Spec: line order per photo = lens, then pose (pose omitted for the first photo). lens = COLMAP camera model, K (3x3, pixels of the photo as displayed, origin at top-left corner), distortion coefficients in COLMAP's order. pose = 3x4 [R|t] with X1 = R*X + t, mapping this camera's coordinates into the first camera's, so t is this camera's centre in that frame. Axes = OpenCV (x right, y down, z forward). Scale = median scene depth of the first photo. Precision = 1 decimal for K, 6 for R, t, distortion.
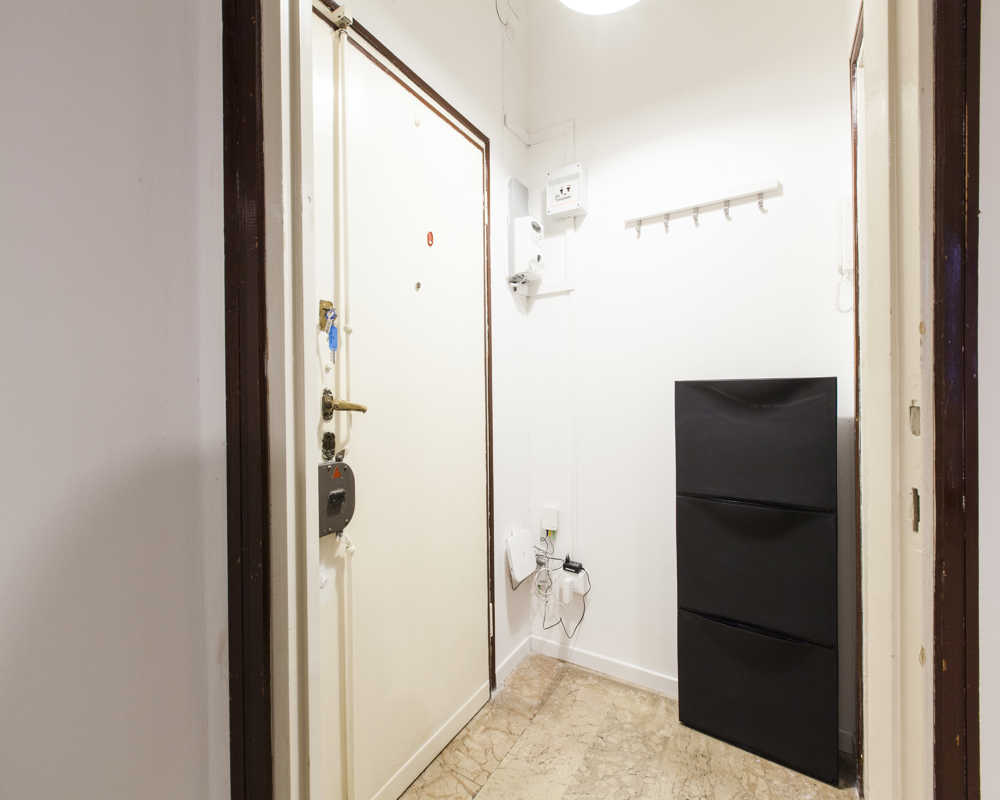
lens RADIAL K [[458.5, 0, 499.6], [0, 458.5, 382.5], [0, 0, 1]] dist [0.004217, 0.000616]
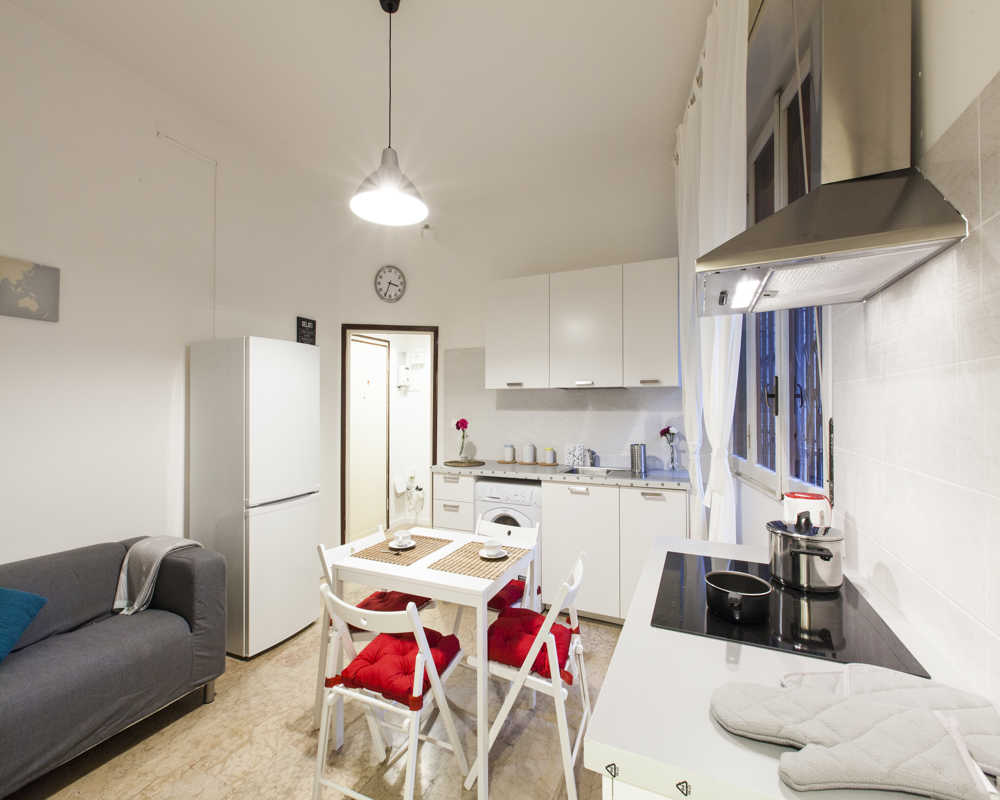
lens RADIAL K [[465.4, 0, 500.0], [0, 465.4, 400.0], [0, 0, 1]] dist [-0.000256, -0.000047]
pose [[0.992746, 0.018285, 0.118832, 0.322425], [-0.020286, 0.999672, 0.015648, -0.209135], [-0.118507, -0.017945, 0.992791, -1.992170]]
